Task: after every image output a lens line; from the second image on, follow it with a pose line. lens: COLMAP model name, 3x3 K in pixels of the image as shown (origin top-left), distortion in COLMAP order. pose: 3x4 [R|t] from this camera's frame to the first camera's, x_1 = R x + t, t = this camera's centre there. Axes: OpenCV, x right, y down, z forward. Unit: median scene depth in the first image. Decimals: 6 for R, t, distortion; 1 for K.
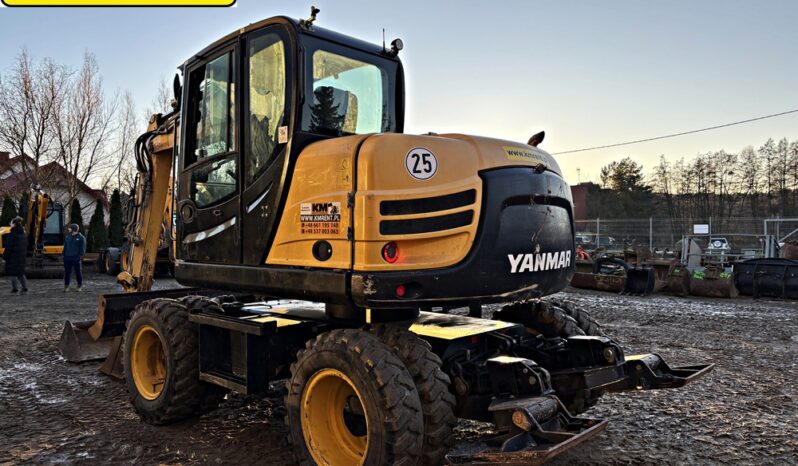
lens RADIAL K [[602.6, 0, 401.3], [0, 602.6, 230.0], [0, 0, 1]] dist [0.053018, -0.064044]
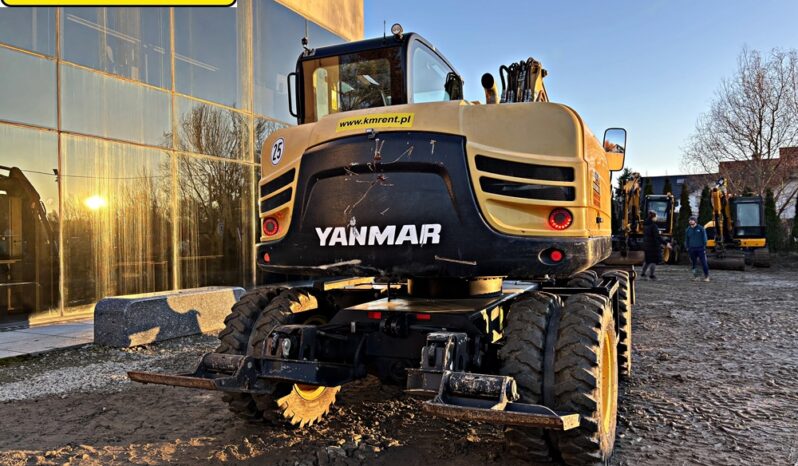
lens RADIAL K [[602.6, 0, 394.7], [0, 602.6, 236.8], [0, 0, 1]] dist [0.053018, -0.064044]
pose [[0.333801, 0.000073, -0.942644, 1.045763], [0.016131, 0.999853, 0.005789, 0.046168], [0.942506, -0.017139, 0.333751, 0.690850]]
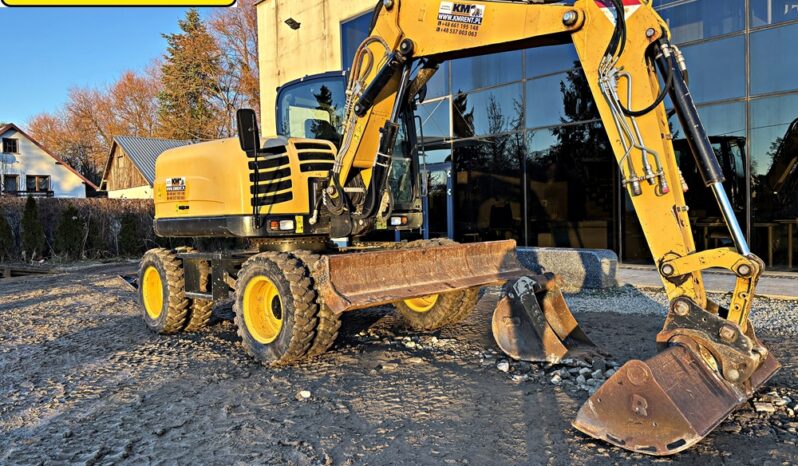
lens RADIAL K [[602.6, 0, 405.2], [0, 602.6, 232.1], [0, 0, 1]] dist [0.053018, -0.064044]
pose [[-0.999143, 0.034150, 0.023393, -0.428759], [0.034780, 0.999029, 0.027056, 0.071151], [-0.022446, 0.027847, -0.999360, 2.945114]]
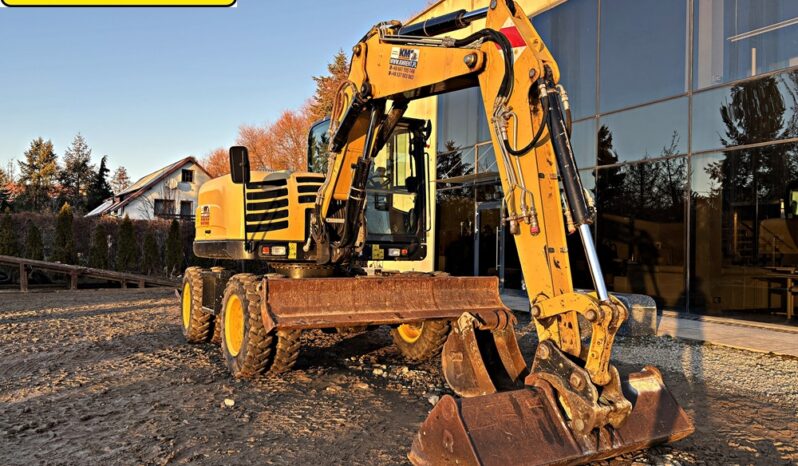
lens RADIAL K [[602.6, 0, 399.2], [0, 602.6, 234.7], [0, 0, 1]] dist [0.053018, -0.064044]
pose [[-0.960166, -0.004717, 0.279391, -0.867717], [-0.012977, 0.999532, -0.027720, 0.081289], [-0.279129, -0.030241, -0.959777, 2.941146]]
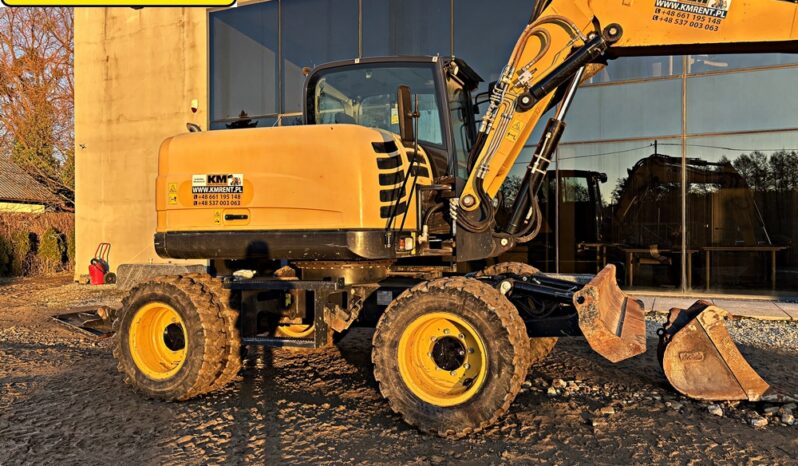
lens RADIAL K [[602.6, 0, 404.5], [0, 602.6, 236.8], [0, 0, 1]] dist [0.053018, -0.064044]
pose [[-0.926997, 0.013269, -0.374833, 0.322543], [0.012714, 0.999911, 0.003954, 0.065586], [0.374852, -0.001101, -0.927084, 2.516358]]
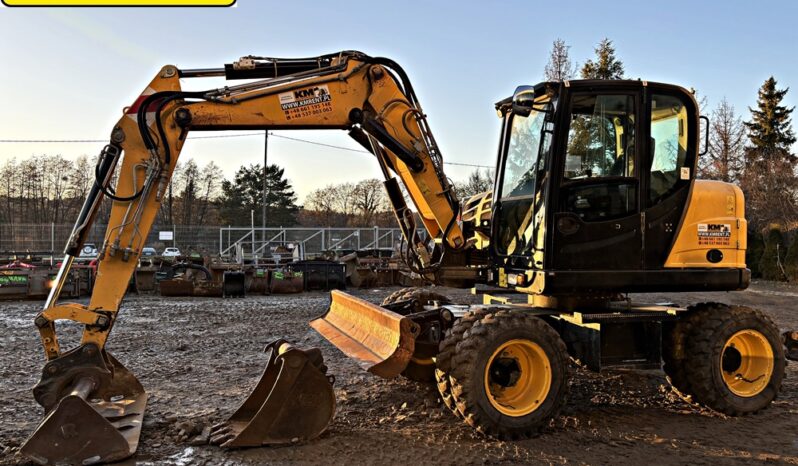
lens RADIAL K [[602.6, 0, 394.5], [0, 602.6, 231.7], [0, 0, 1]] dist [0.053018, -0.064044]
pose [[0.519231, 0.014062, 0.854518, -1.610669], [-0.008661, 0.999900, -0.011192, -0.002233], [-0.854590, -0.001589, 0.519300, 0.786262]]
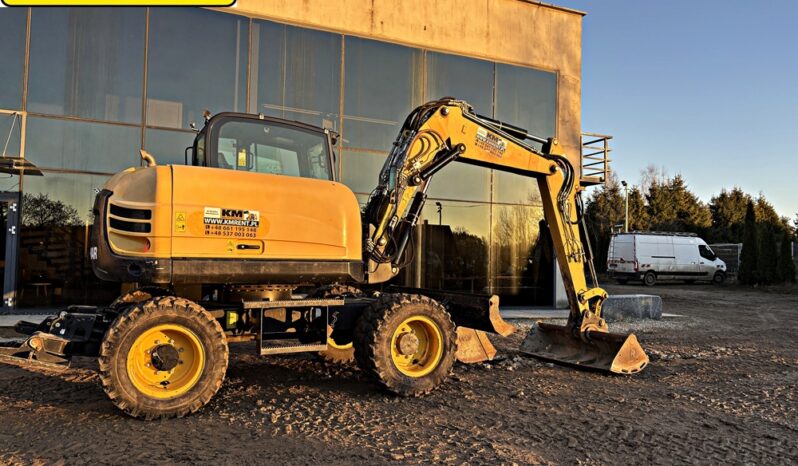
lens RADIAL K [[602.6, 0, 398.8], [0, 602.6, 240.1], [0, 0, 1]] dist [0.053018, -0.064044]
pose [[-0.349321, -0.035795, -0.936319, 1.315008], [-0.015402, 0.999354, -0.032458, 0.052128], [0.936877, 0.003082, -0.349647, 2.125788]]
